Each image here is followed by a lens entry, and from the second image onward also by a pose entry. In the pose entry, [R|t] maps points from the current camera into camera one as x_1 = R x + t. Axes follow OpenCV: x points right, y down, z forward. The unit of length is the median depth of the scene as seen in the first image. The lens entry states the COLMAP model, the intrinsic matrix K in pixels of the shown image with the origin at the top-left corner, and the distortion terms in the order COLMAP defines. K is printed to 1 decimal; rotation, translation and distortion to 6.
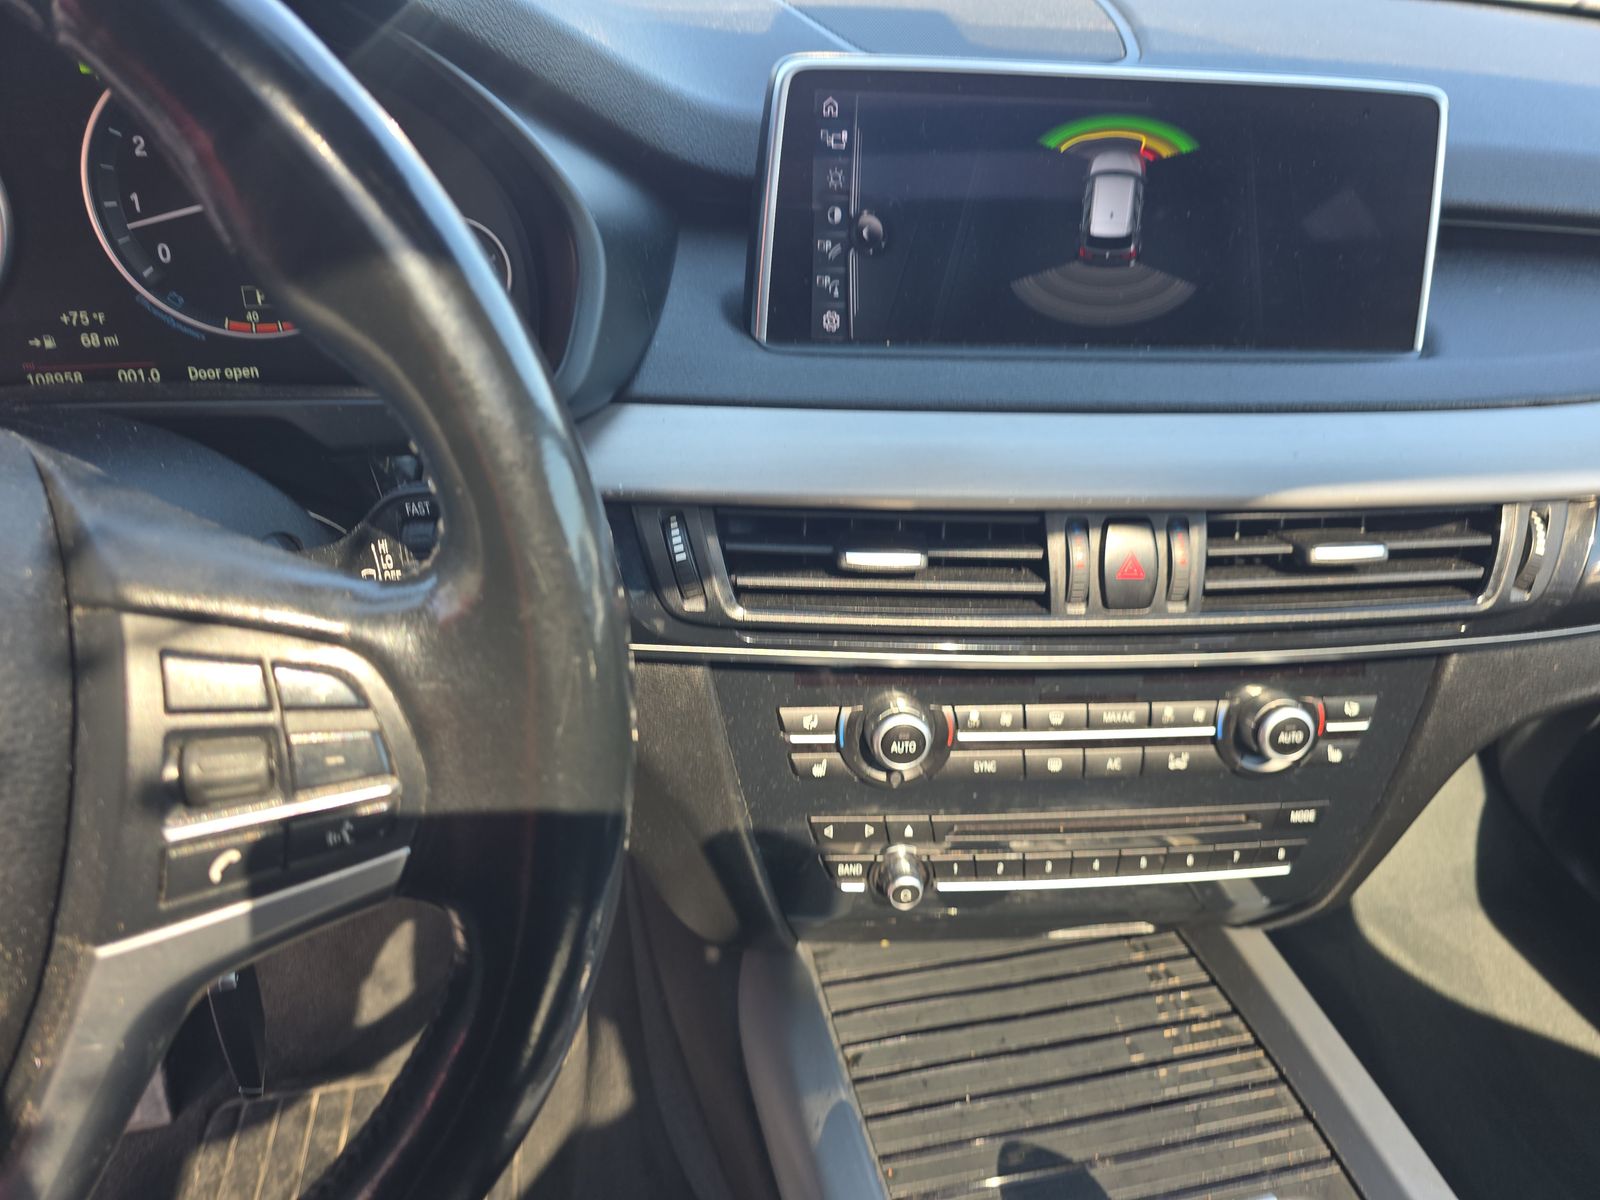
lens RADIAL K [[1129.9, 0, 800.0], [0, 1129.9, 600.0], [0, 0, 1]] dist [0.046436, -0.053000]
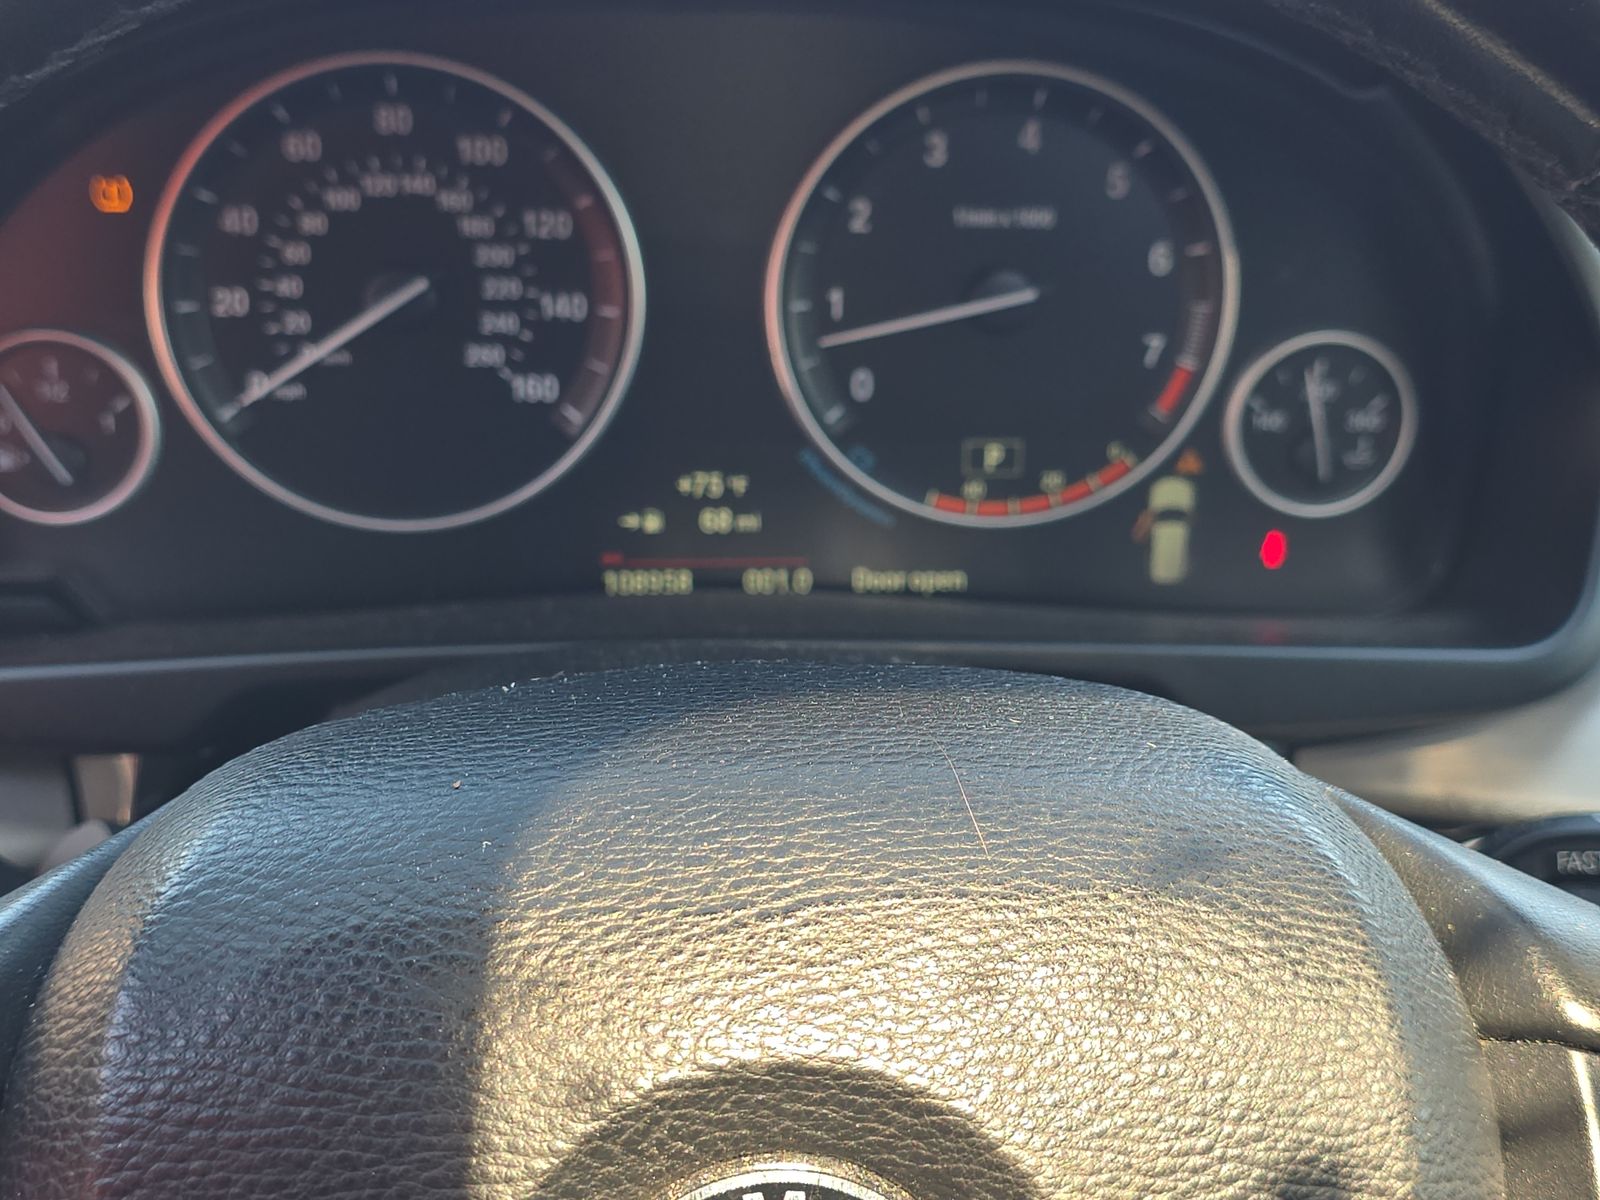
lens RADIAL K [[2273.9, 0, 803.0], [0, 2273.9, 559.6], [0, 0, 1]] dist [0.247924, -1.249042]
pose [[0.993944, 0.040112, -0.102308, -0.418568], [-0.057212, 0.983761, -0.170122, -0.006870], [0.093823, 0.174945, 0.980098, -0.147231]]
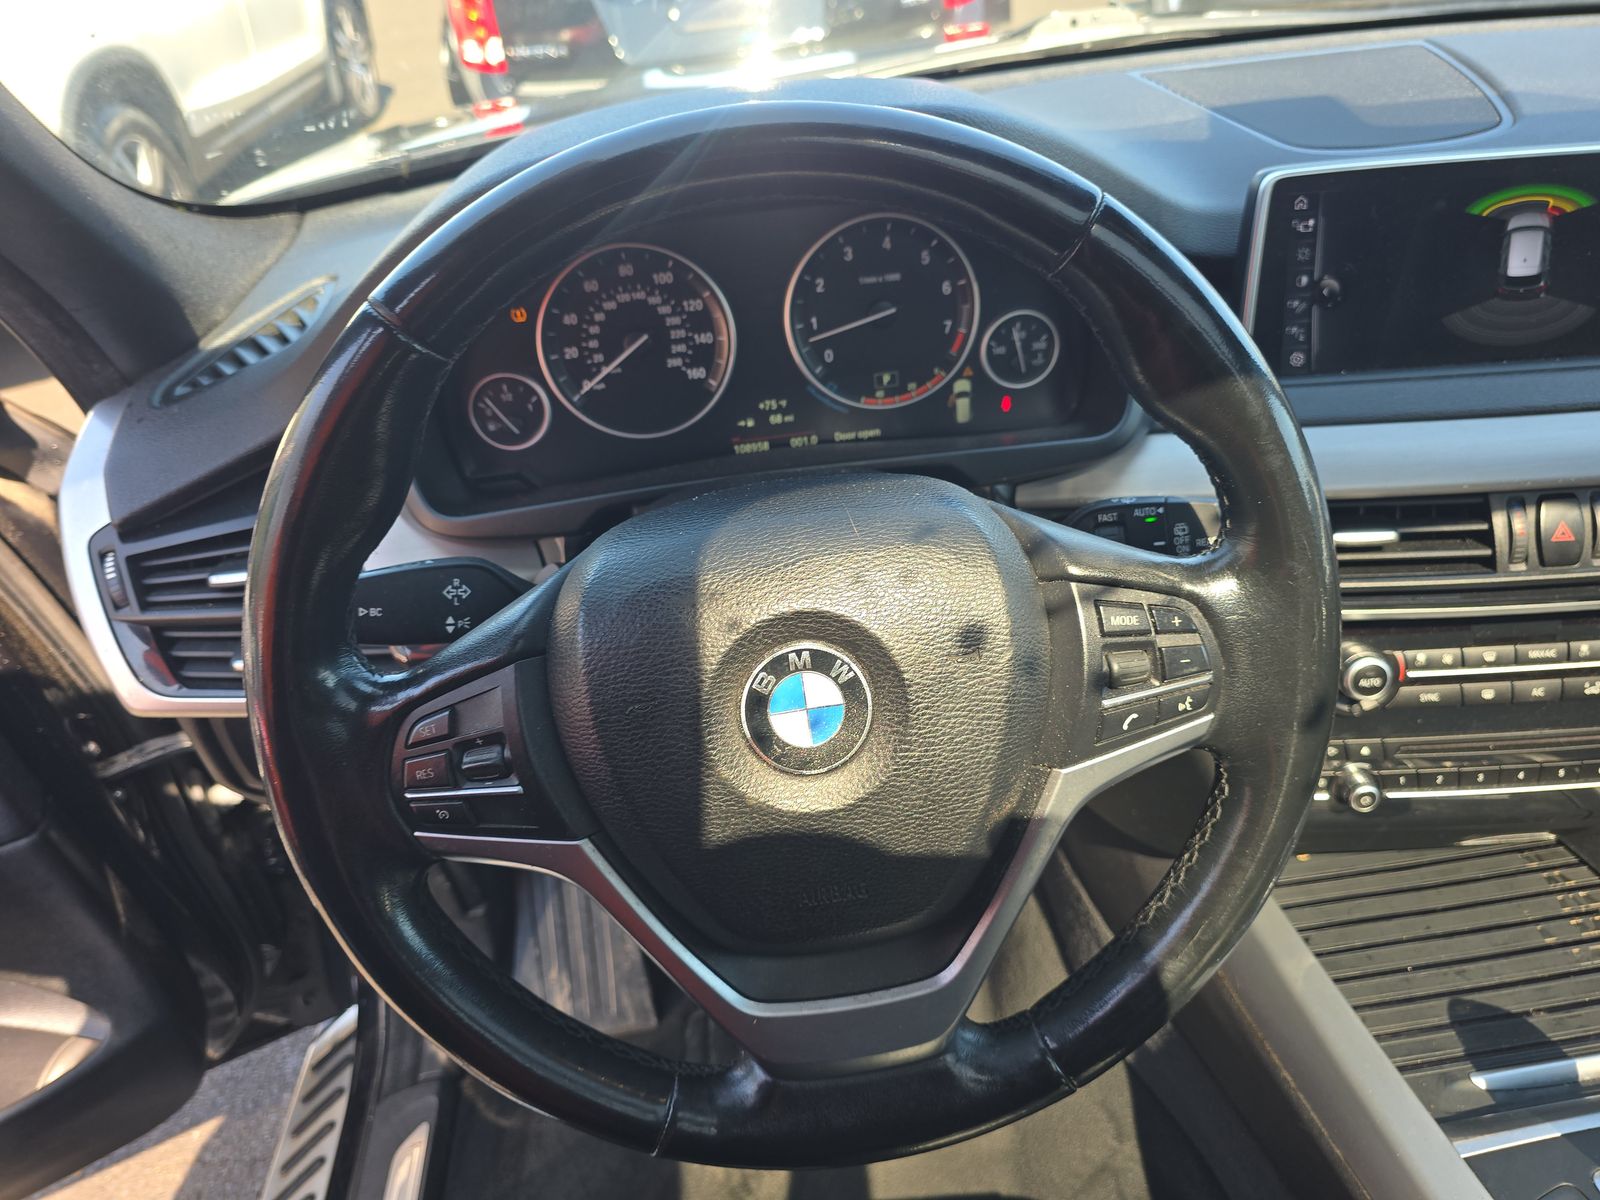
lens RADIAL K [[1129.9, 0, 800.0], [0, 1129.9, 600.0], [0, 0, 1]] dist [0.046436, -0.053000]
pose [[0.986378, -0.047642, -0.157447, -0.344818], [0.047023, 0.998864, -0.007657, 0.015538], [0.157633, 0.000149, 0.987498, -0.394981]]
